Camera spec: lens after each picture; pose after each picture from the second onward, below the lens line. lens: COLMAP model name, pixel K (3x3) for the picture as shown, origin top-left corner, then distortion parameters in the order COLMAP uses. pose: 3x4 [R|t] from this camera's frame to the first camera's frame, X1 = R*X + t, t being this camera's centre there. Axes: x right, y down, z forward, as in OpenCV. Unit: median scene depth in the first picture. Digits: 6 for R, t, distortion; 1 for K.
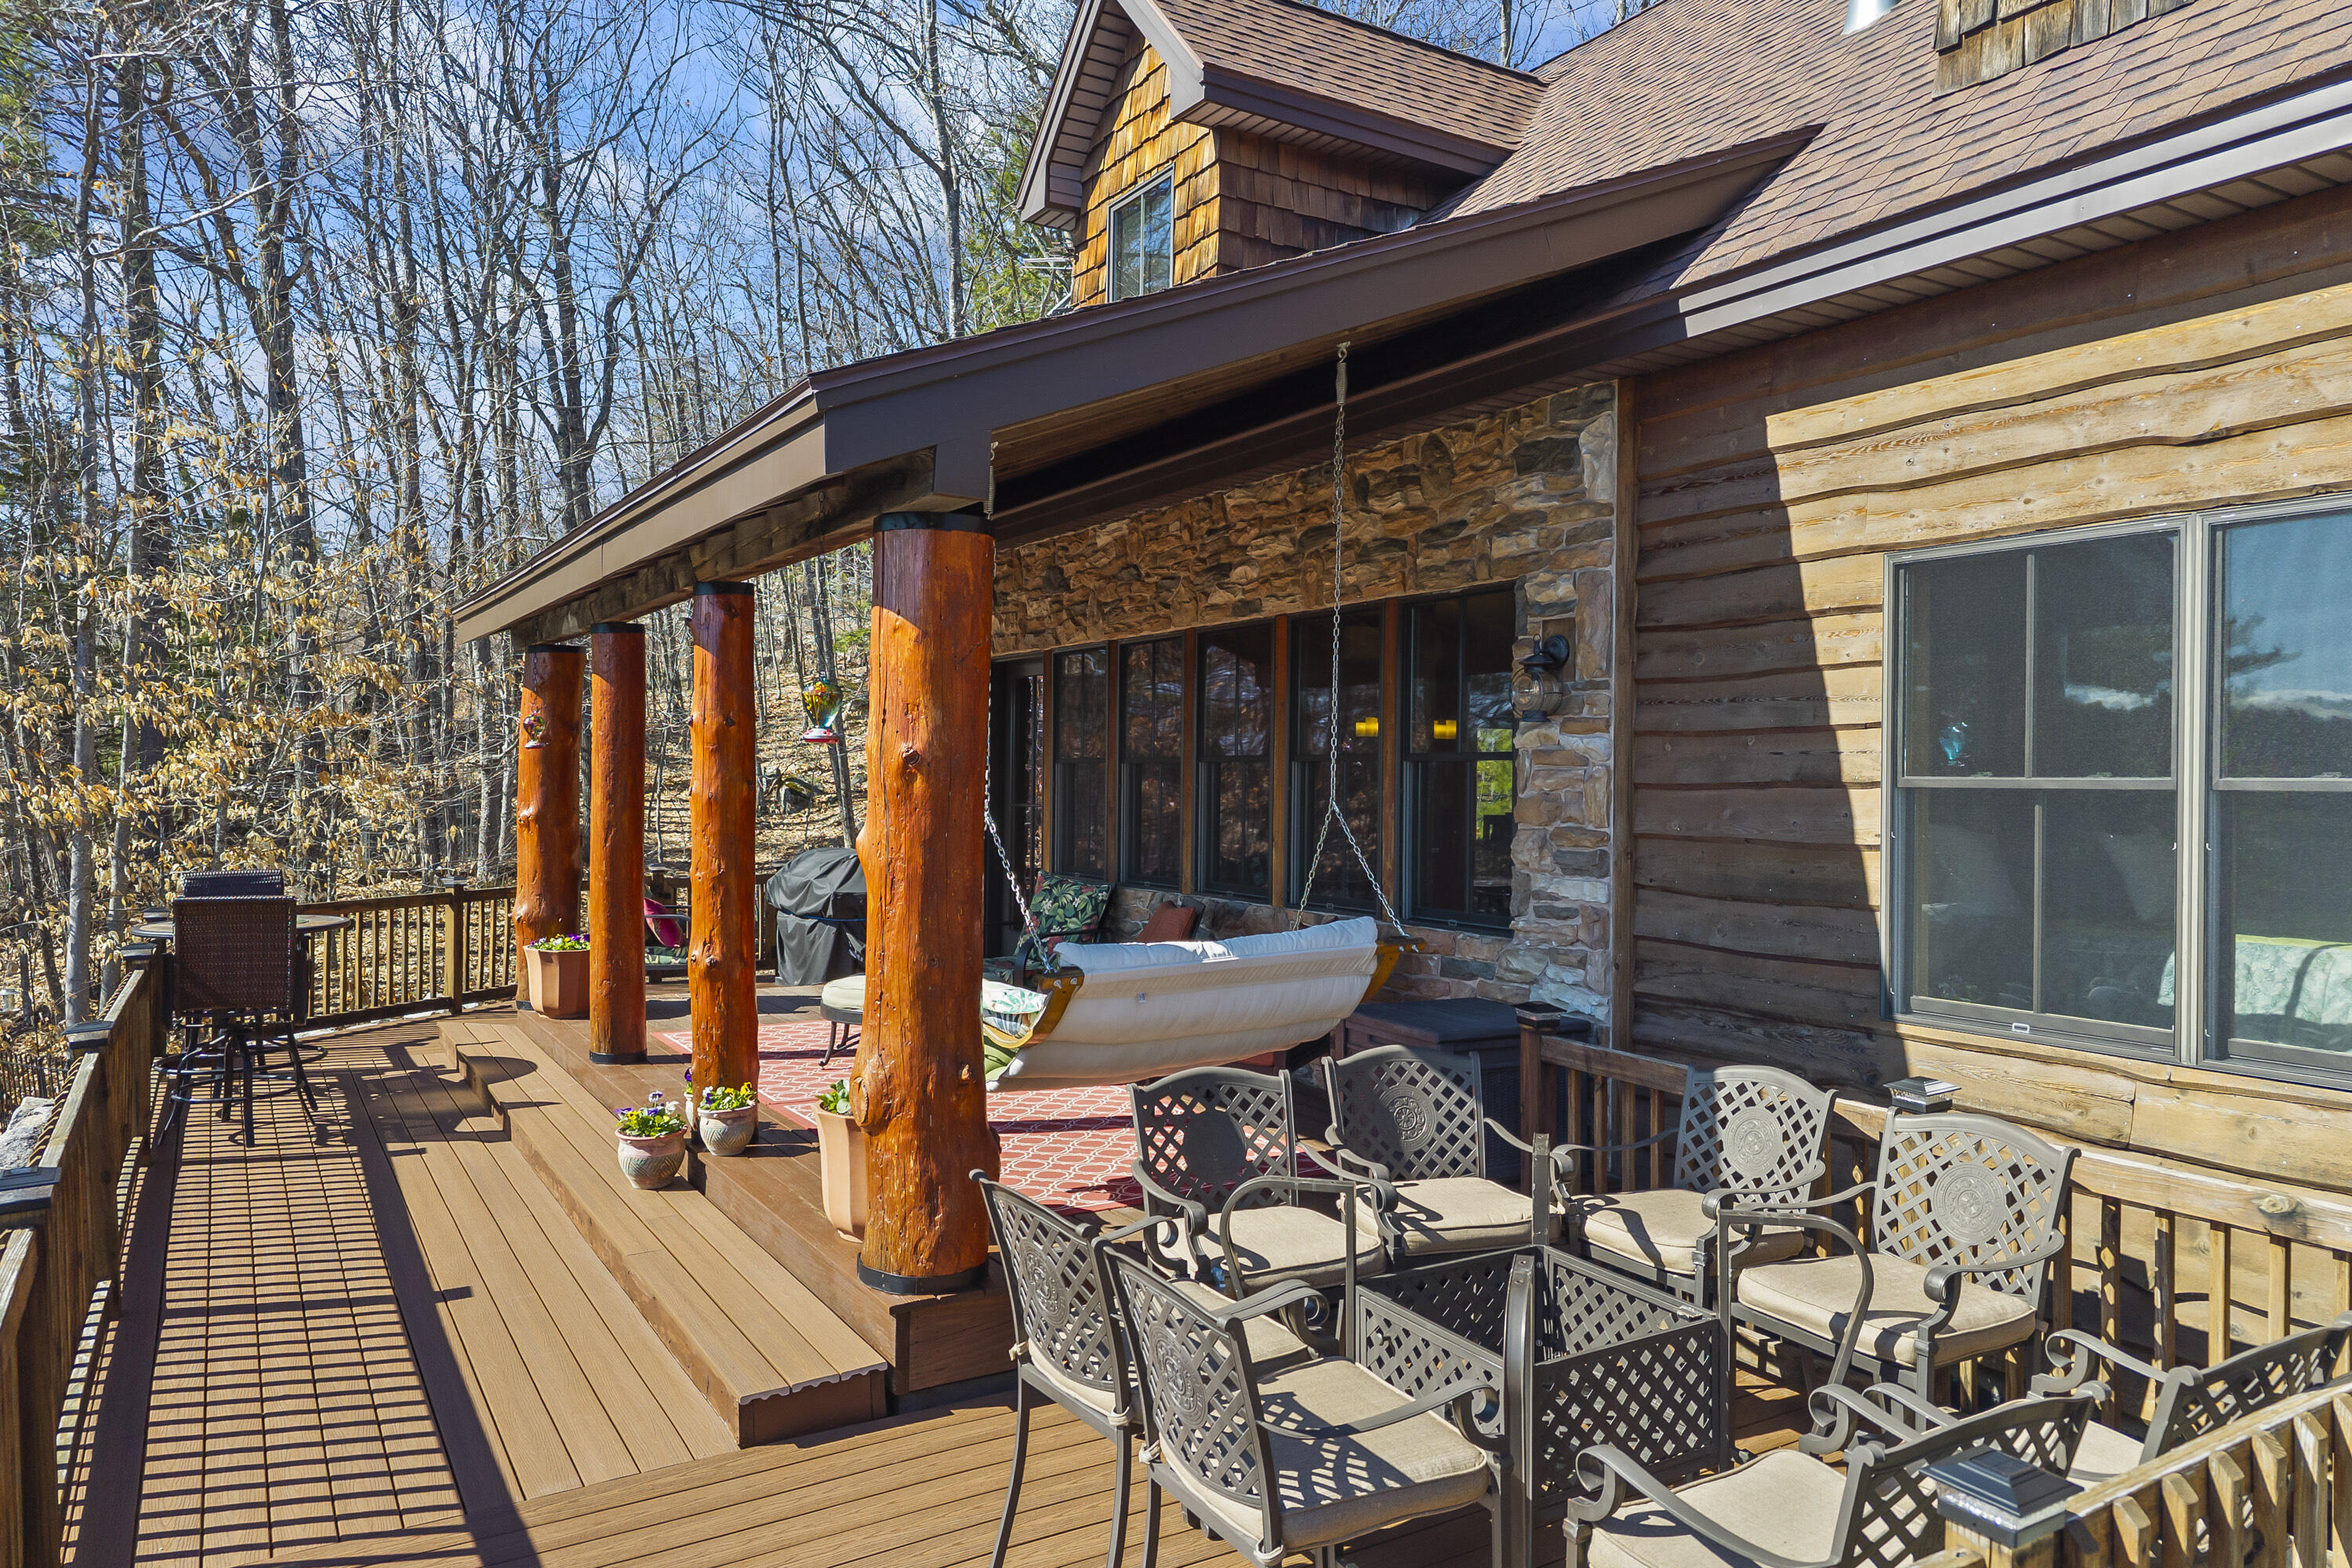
lens RADIAL K [[1585.0, 0, 1176.0], [0, 1585.0, 784.0], [0, 0, 1]] dist [0.014605, -0.005023]
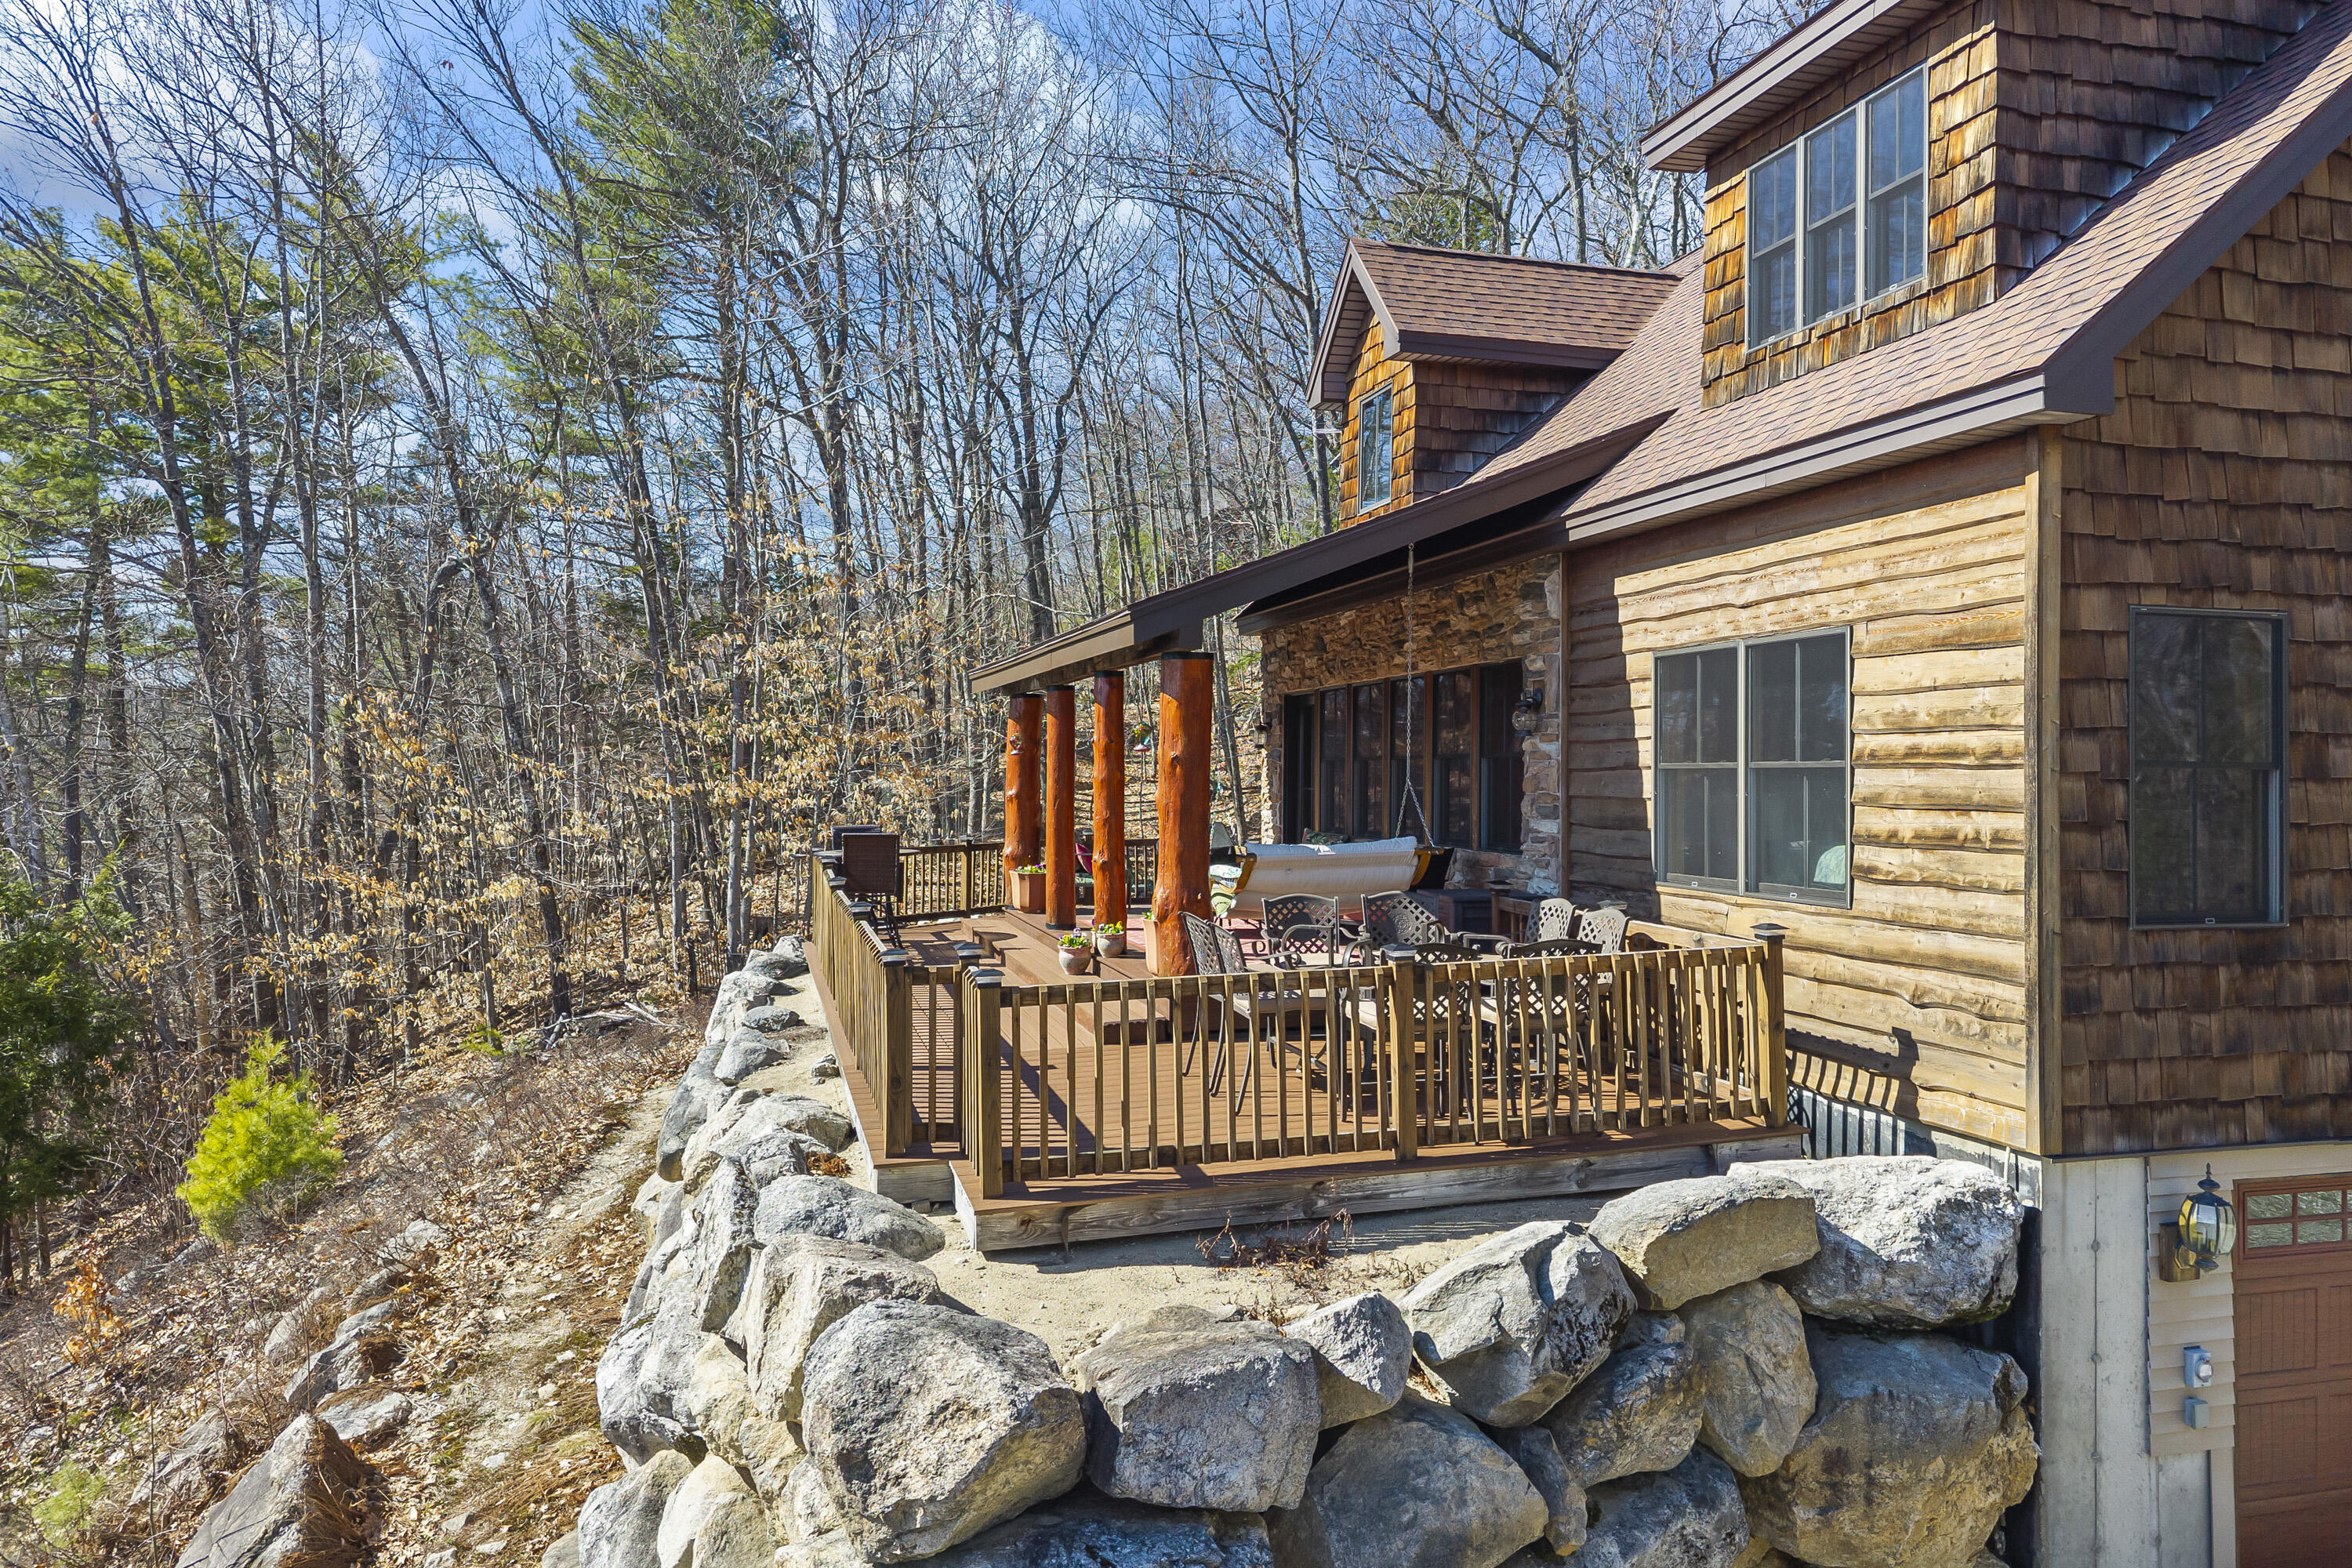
lens RADIAL K [[1585.0, 0, 1176.0], [0, 1585.0, 784.0], [0, 0, 1]] dist [0.014605, -0.005023]
pose [[0.963179, -0.004881, -0.268818, 0.332448], [0.004576, 0.999988, -0.001763, 0.018150], [0.268823, 0.000468, 0.963189, -0.894926]]
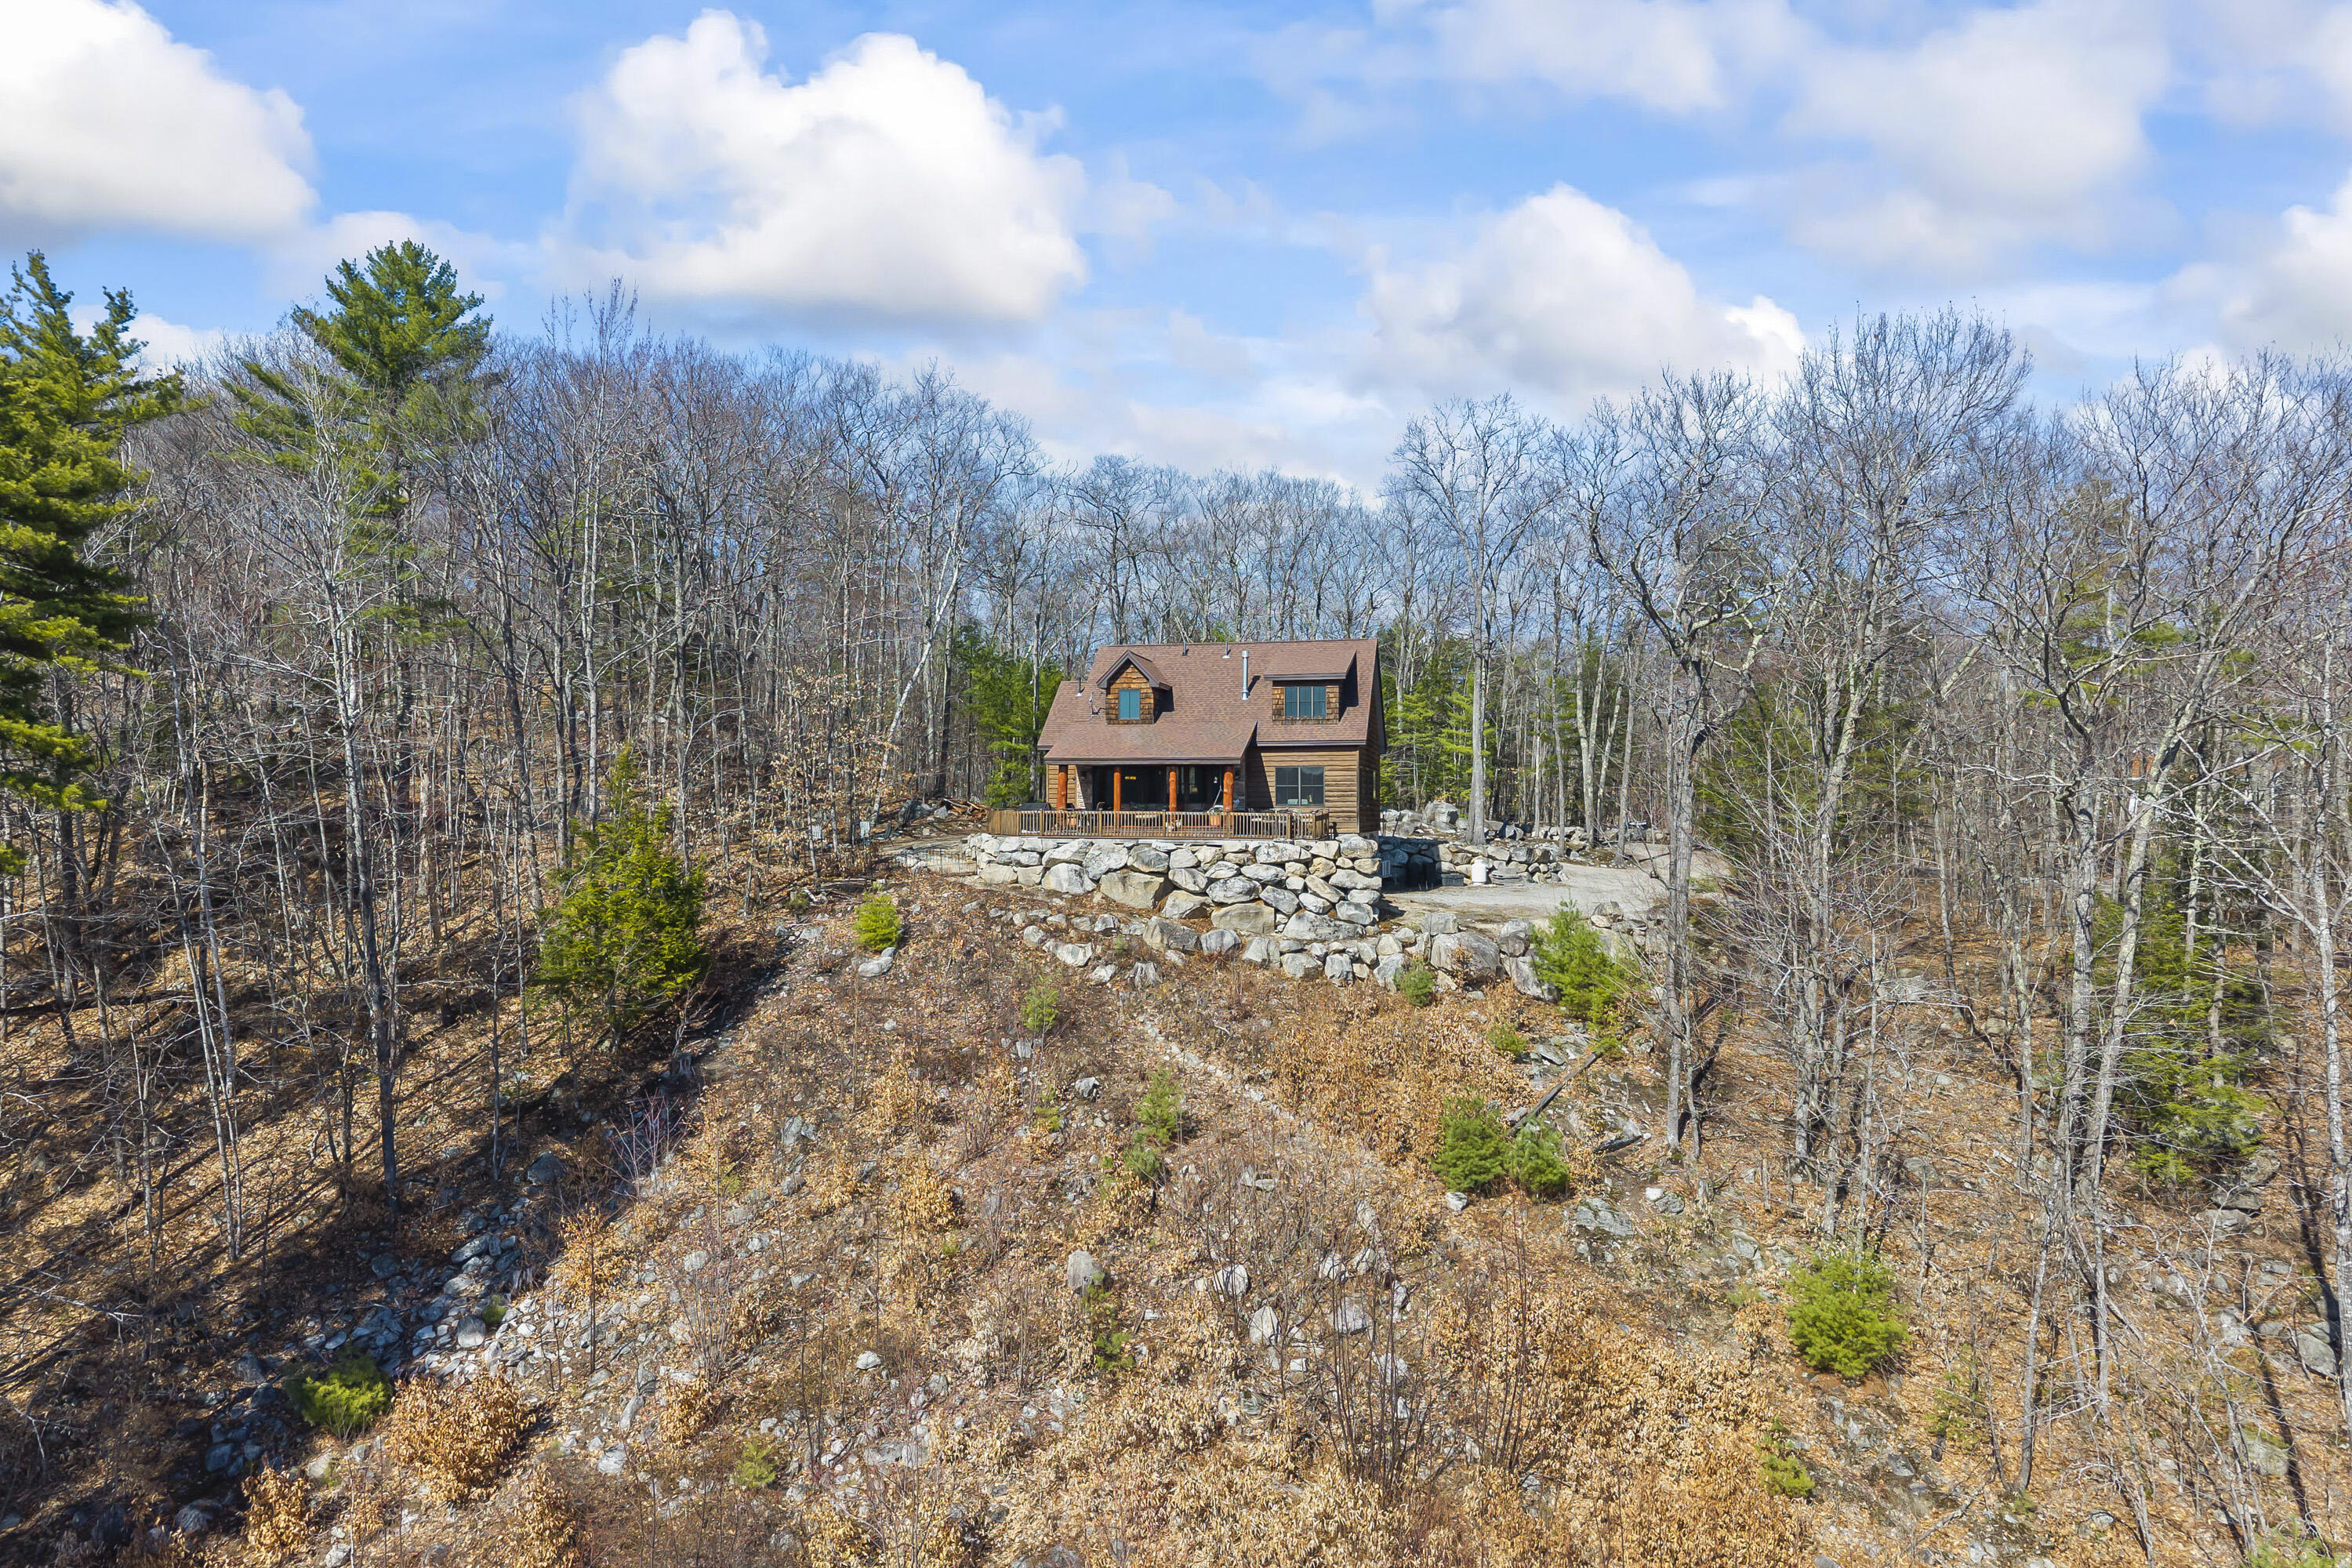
lens RADIAL K [[1585.0, 0, 1176.0], [0, 1585.0, 784.0], [0, 0, 1]] dist [0.014605, -0.005023]
pose [[0.699107, -0.014610, 0.714868, -7.017063], [0.016687, 0.999852, 0.004114, -0.063627], [-0.714822, 0.009053, 0.699248, -5.554901]]
